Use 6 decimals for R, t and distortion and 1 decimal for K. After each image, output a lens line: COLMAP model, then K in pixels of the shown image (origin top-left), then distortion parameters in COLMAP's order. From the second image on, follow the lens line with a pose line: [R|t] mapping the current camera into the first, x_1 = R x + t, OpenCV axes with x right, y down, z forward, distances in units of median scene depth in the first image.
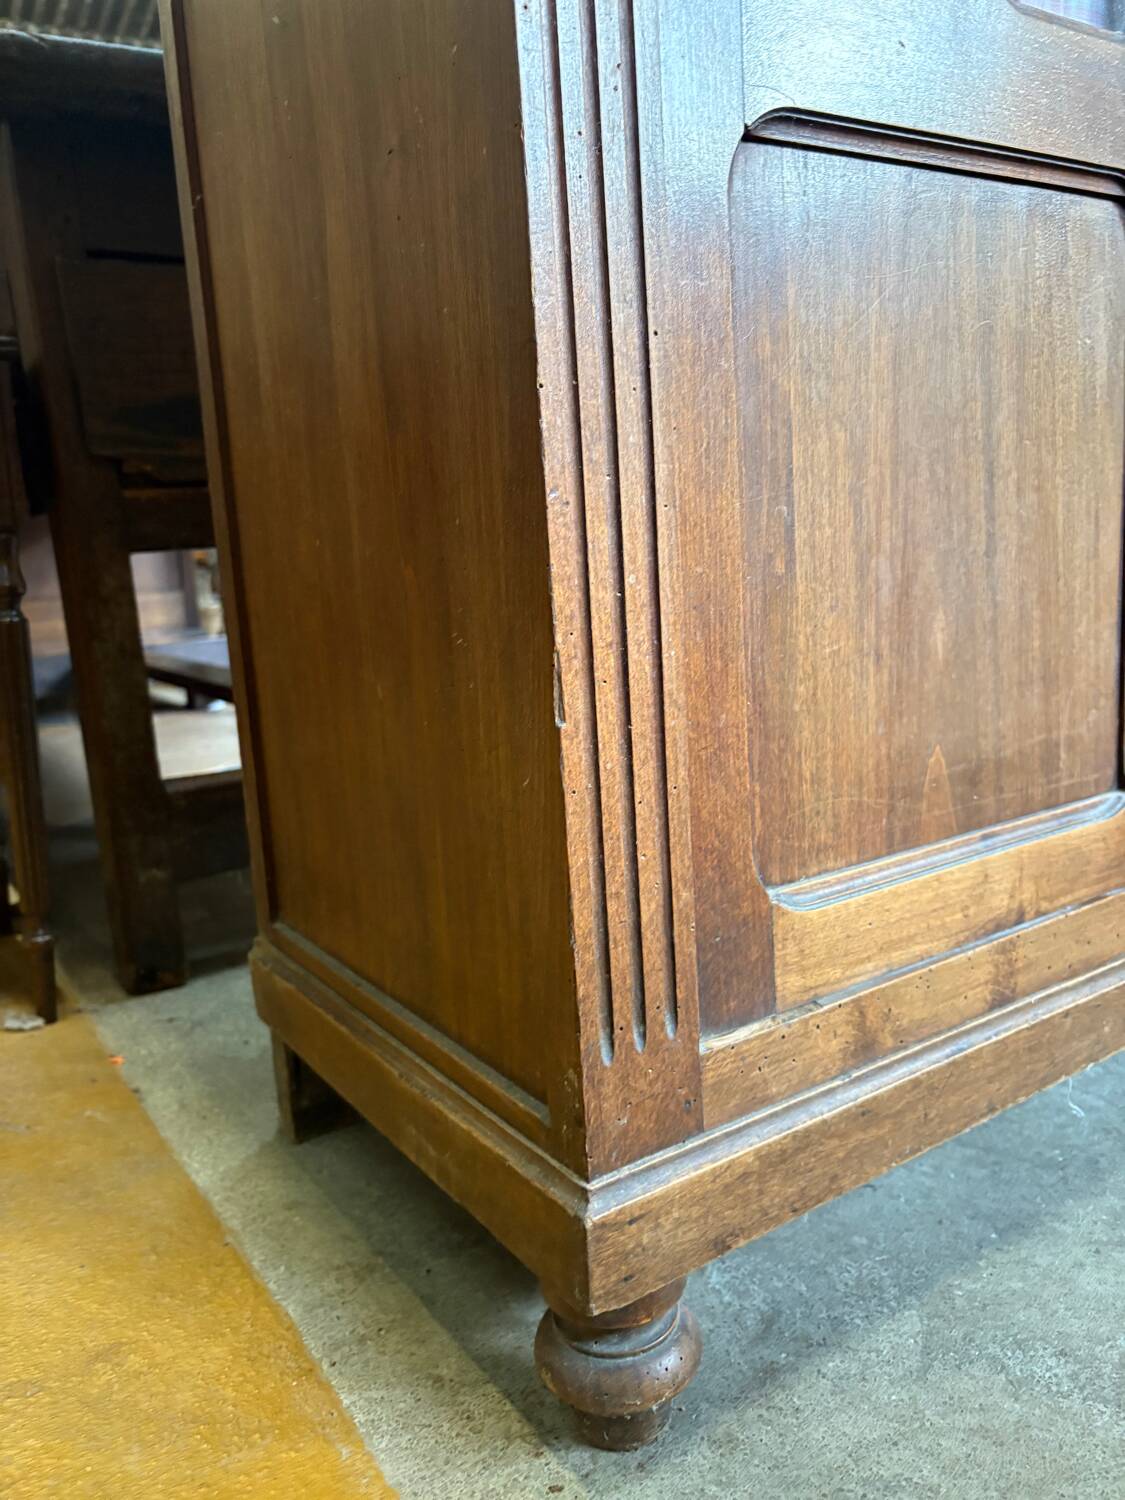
lens RADIAL K [[1133.3, 0, 548.1], [0, 1133.3, 741.7], [0, 0, 1]] dist [0.020801, -0.034303]
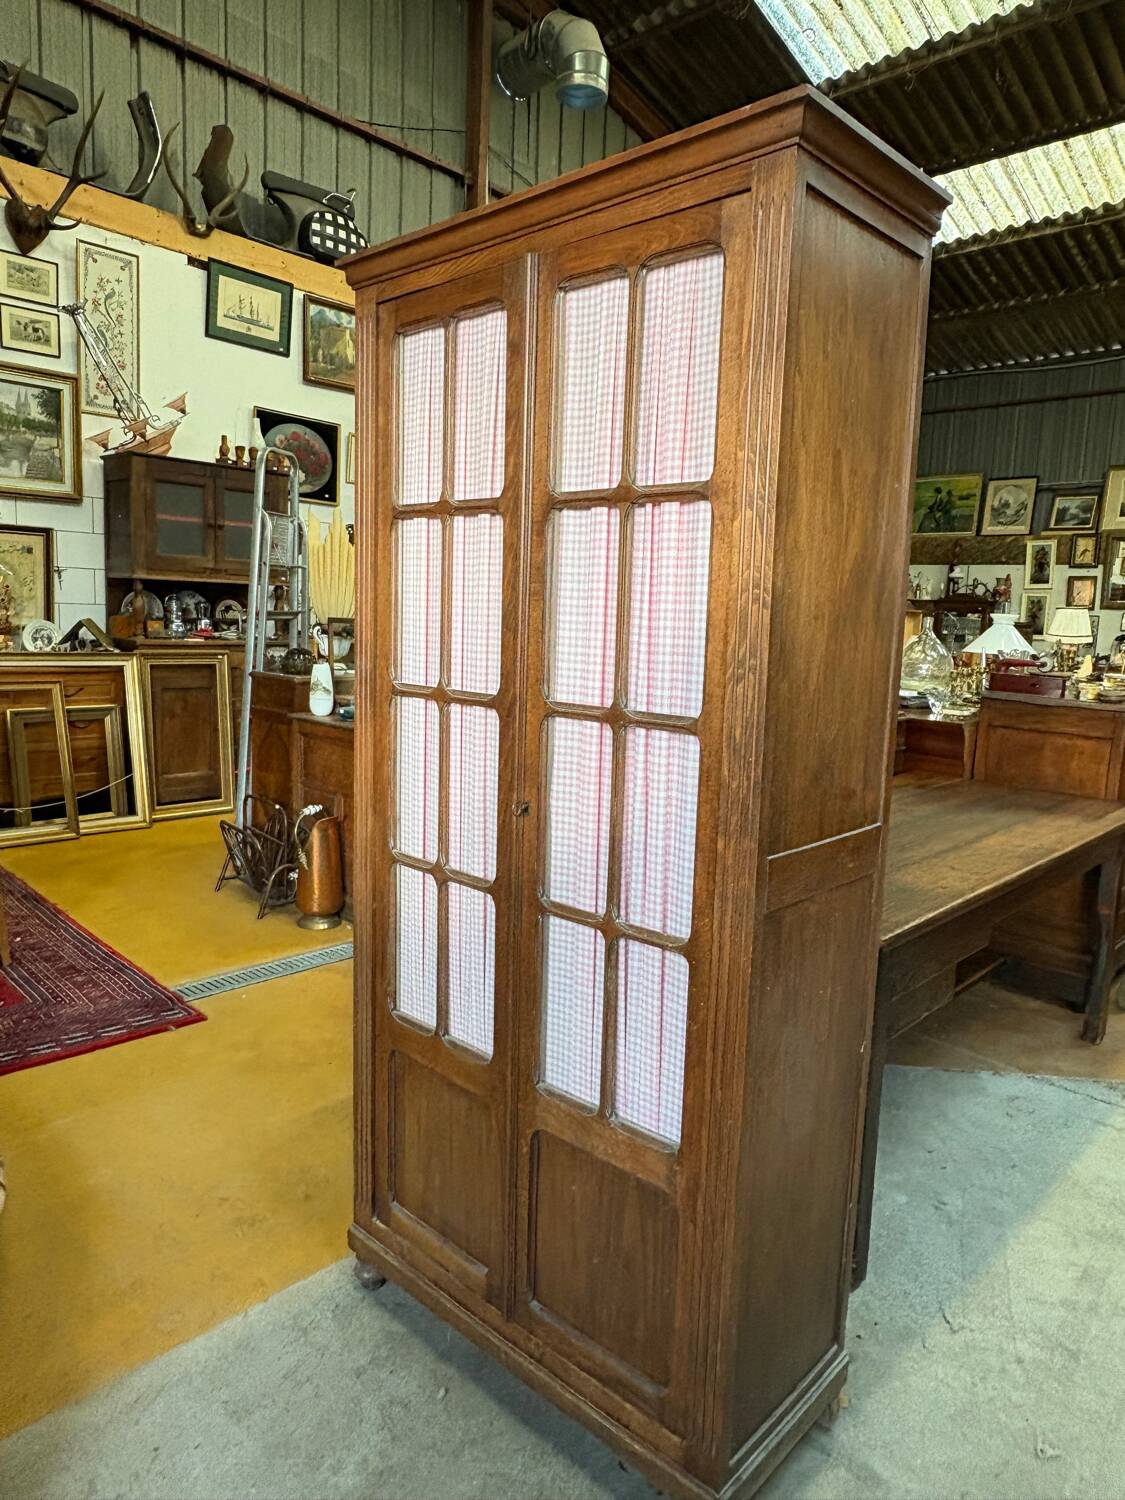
lens RADIAL K [[972.5, 0, 562.9], [0, 972.5, 745.1], [0, 0, 1]] dist [-0.006447, 0.007198]
pose [[0.238267, 0.202283, -0.949900, 3.242341], [-0.220316, 0.963828, 0.149986, -2.079076], [0.945880, 0.173542, 0.274215, 0.249288]]
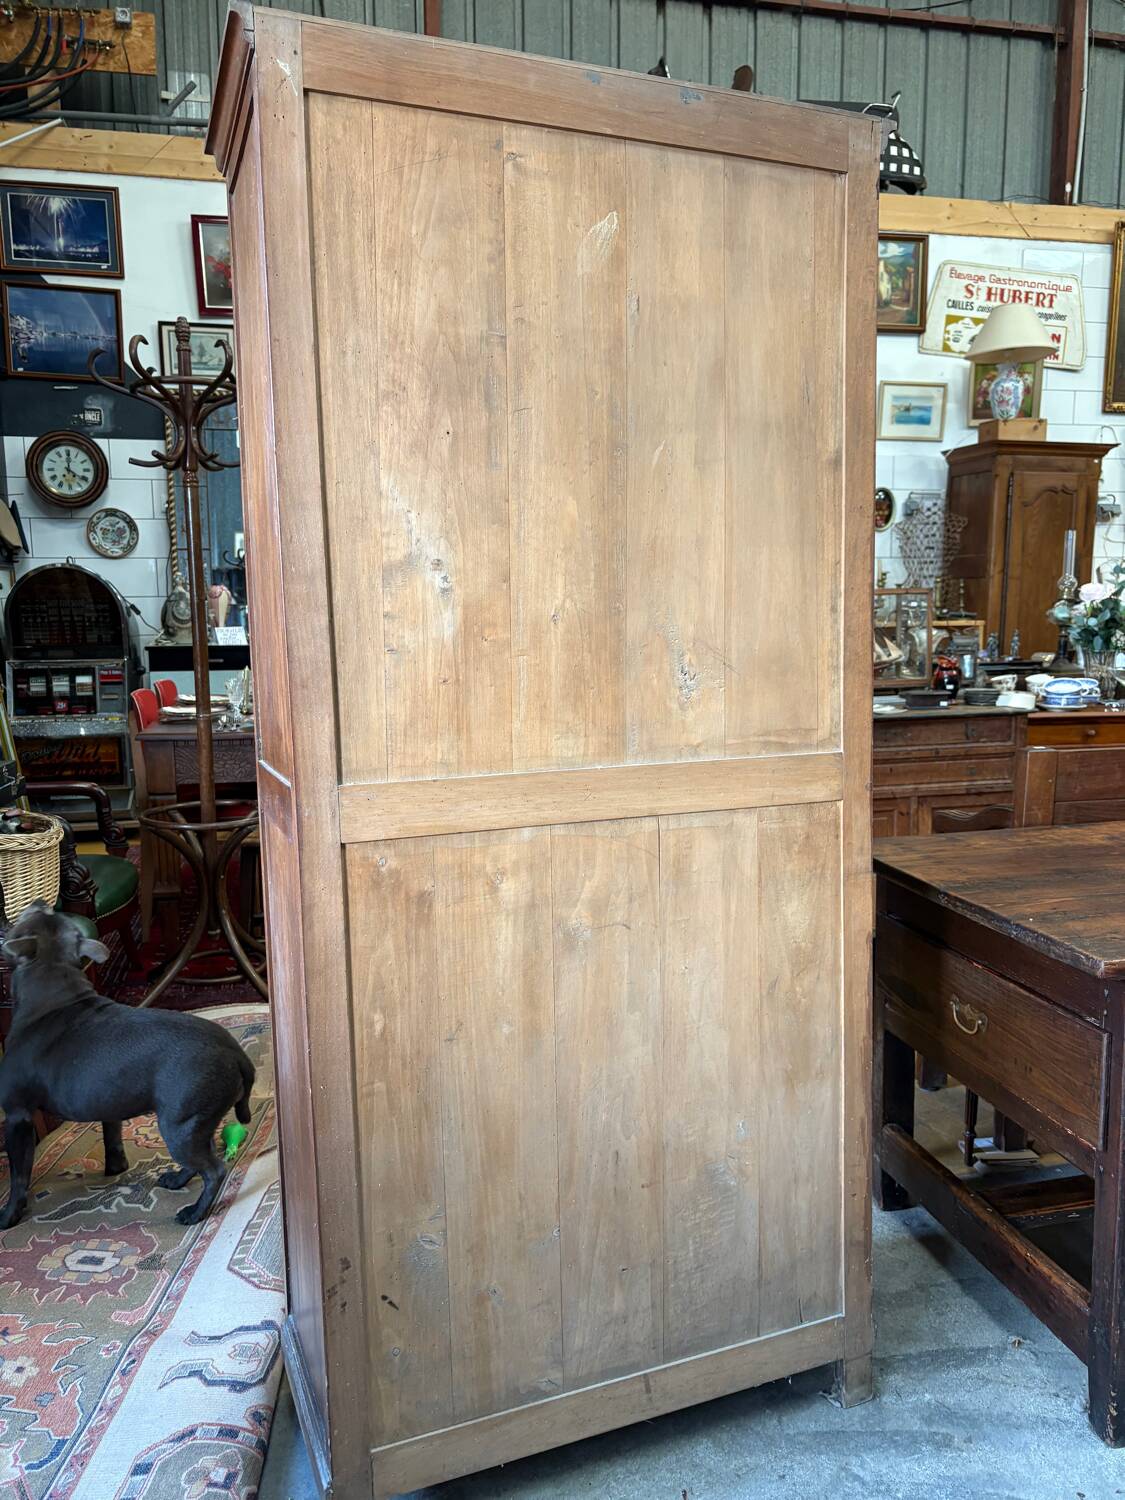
lens RADIAL K [[1133.3, 0, 561.0], [0, 1133.3, 764.2], [0, 0, 1]] dist [0.020801, -0.034303]
pose [[-0.333983, 0.203558, -0.920337, 3.481172], [-0.132306, 0.956612, 0.259594, -2.222892], [0.933247, 0.208466, -0.292560, 1.742744]]
